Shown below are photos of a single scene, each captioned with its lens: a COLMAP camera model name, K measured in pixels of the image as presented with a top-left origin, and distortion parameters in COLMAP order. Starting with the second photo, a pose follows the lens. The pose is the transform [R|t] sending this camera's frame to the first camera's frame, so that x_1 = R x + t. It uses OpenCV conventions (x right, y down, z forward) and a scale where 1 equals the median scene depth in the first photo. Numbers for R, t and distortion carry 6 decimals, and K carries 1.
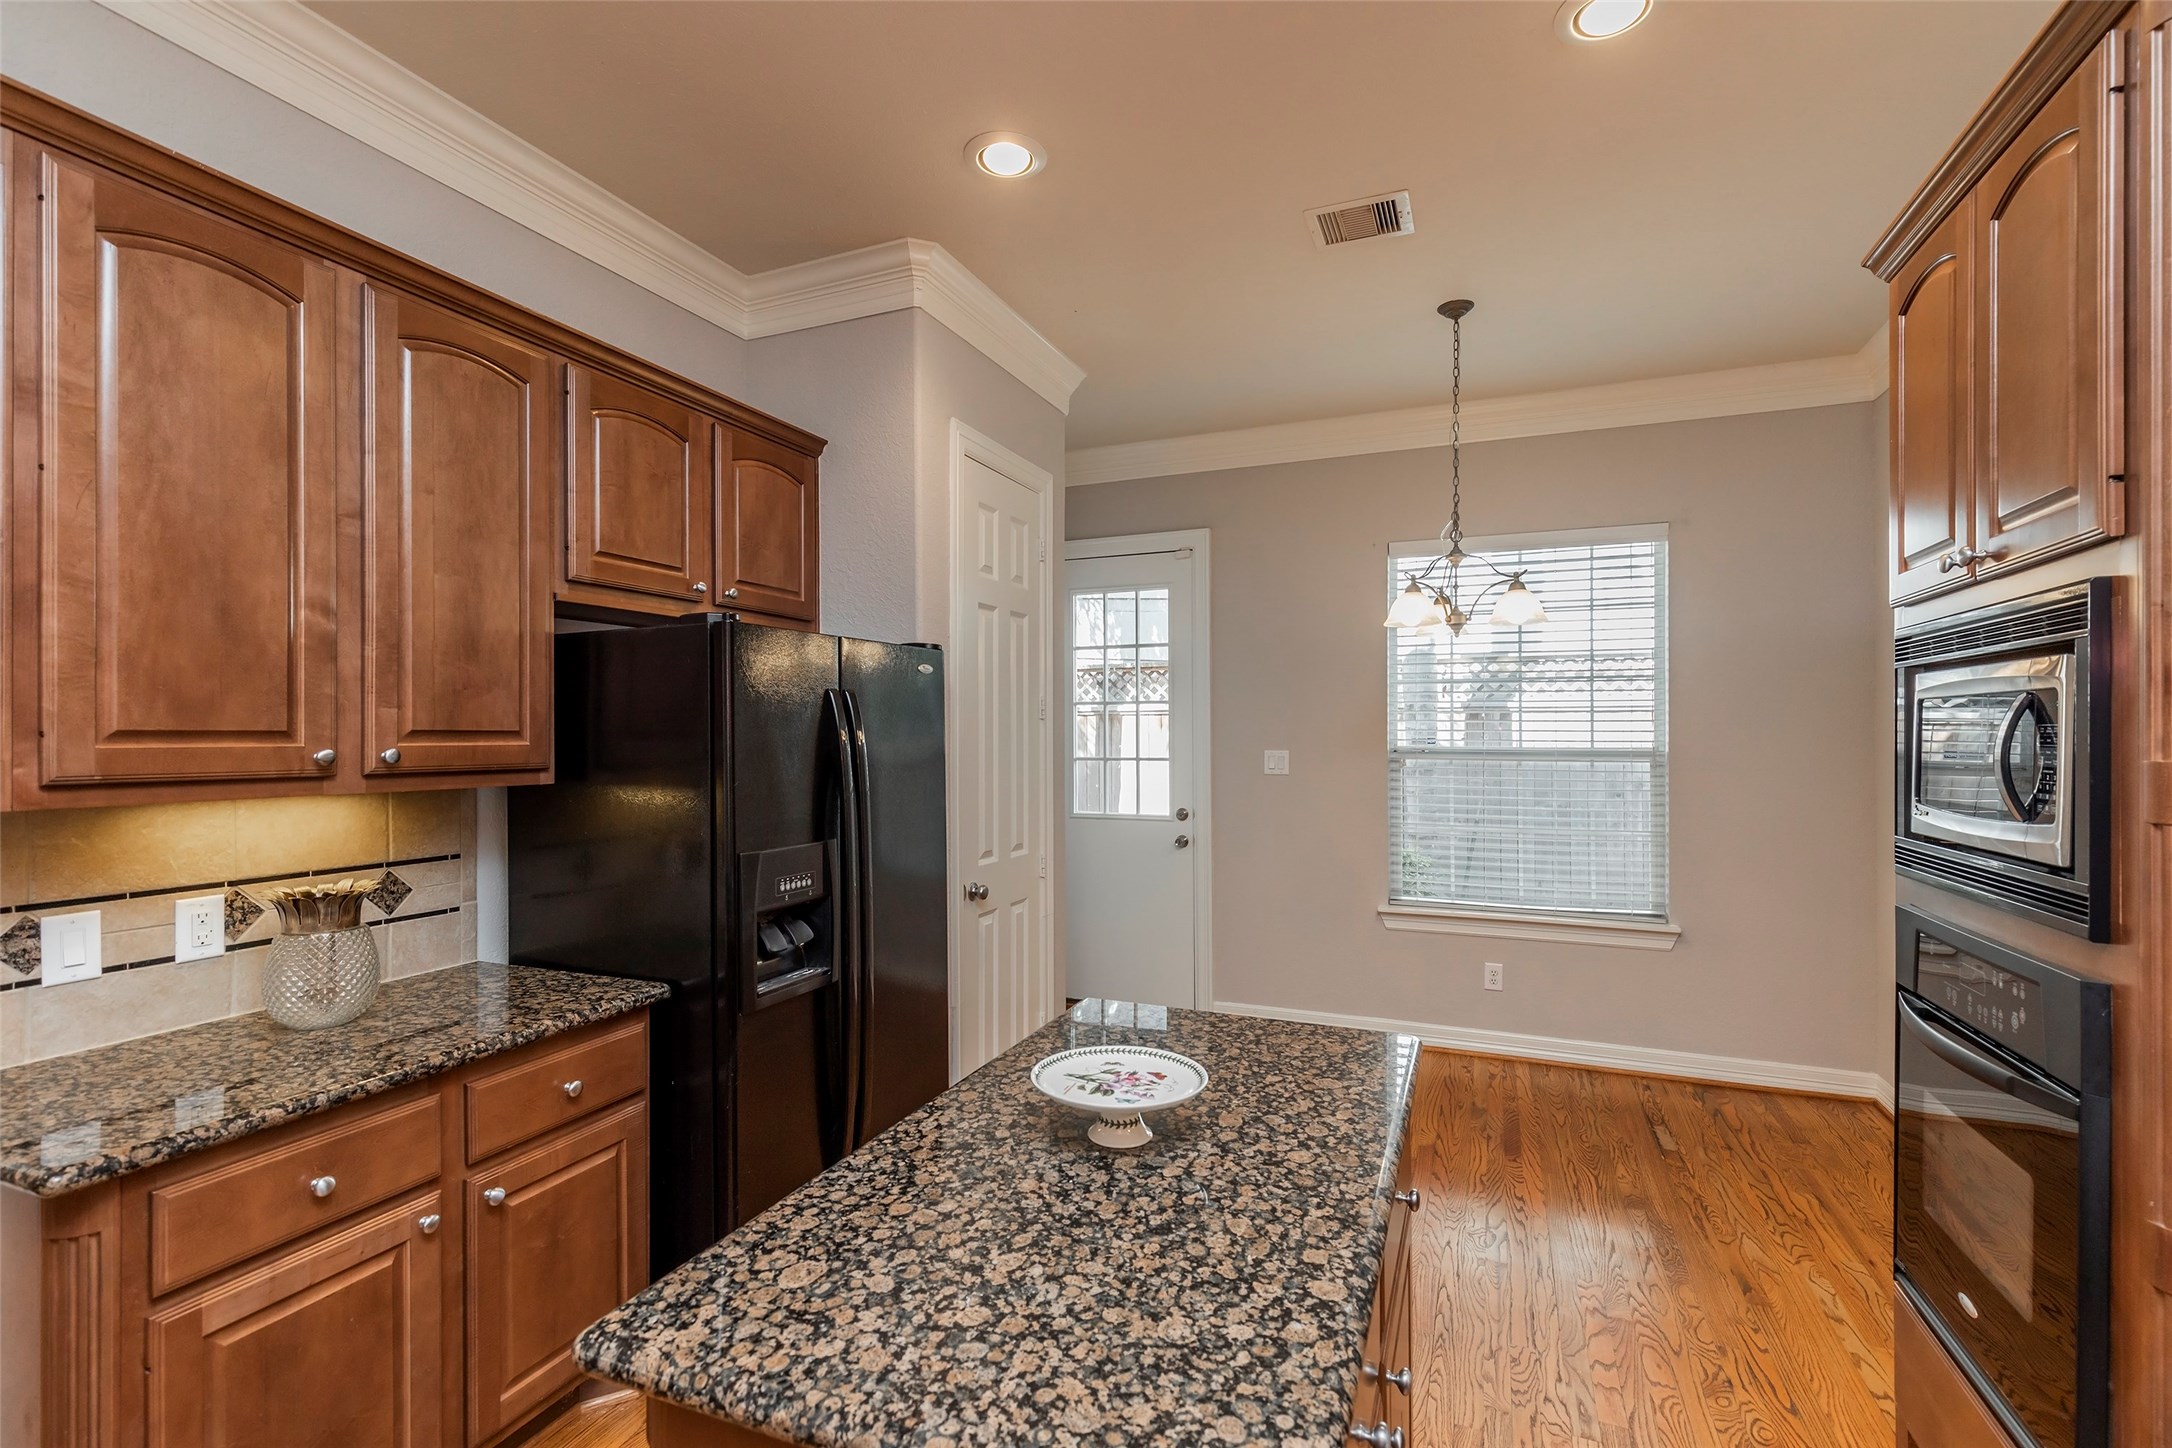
lens RADIAL K [[998.2, 0, 1078.5], [0, 998.2, 731.1], [0, 0, 1]] dist [0.005553, -0.001748]
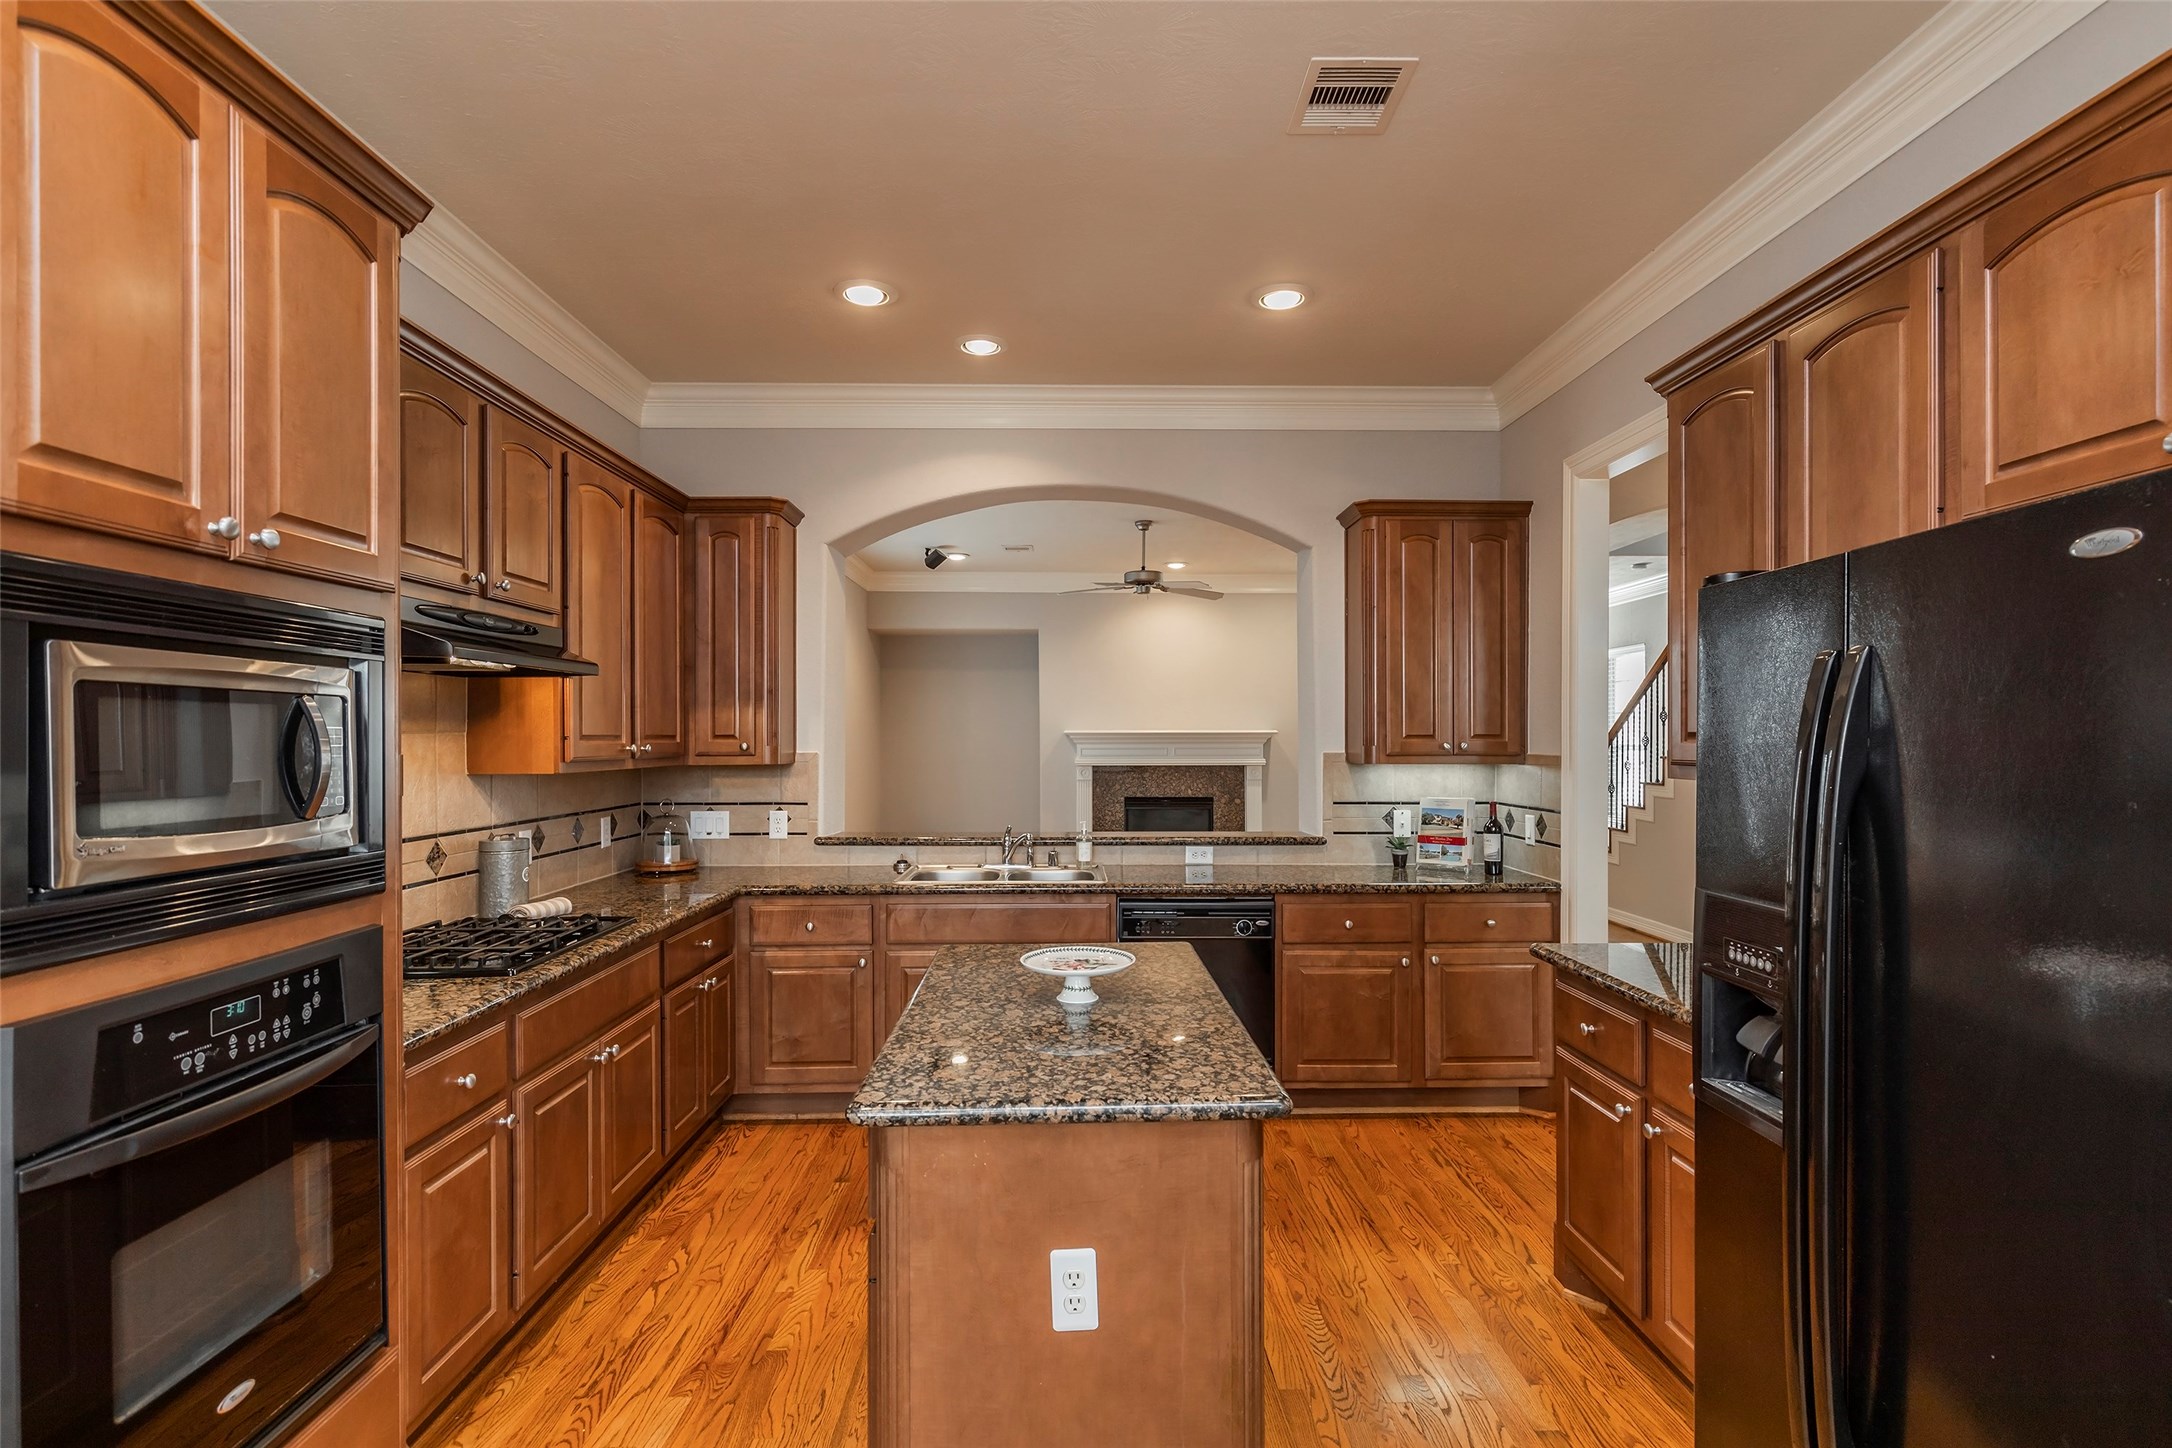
lens RADIAL K [[1070.7, 0, 1082.9], [0, 1070.7, 733.7], [0, 0, 1]] dist [-0.000745, -0.000014]
pose [[-0.918647, 0.001287, -0.395076, 0.435966], [0.001371, 0.999999, 0.000070, 0.003355], [0.395076, -0.000477, -0.918648, 1.608245]]
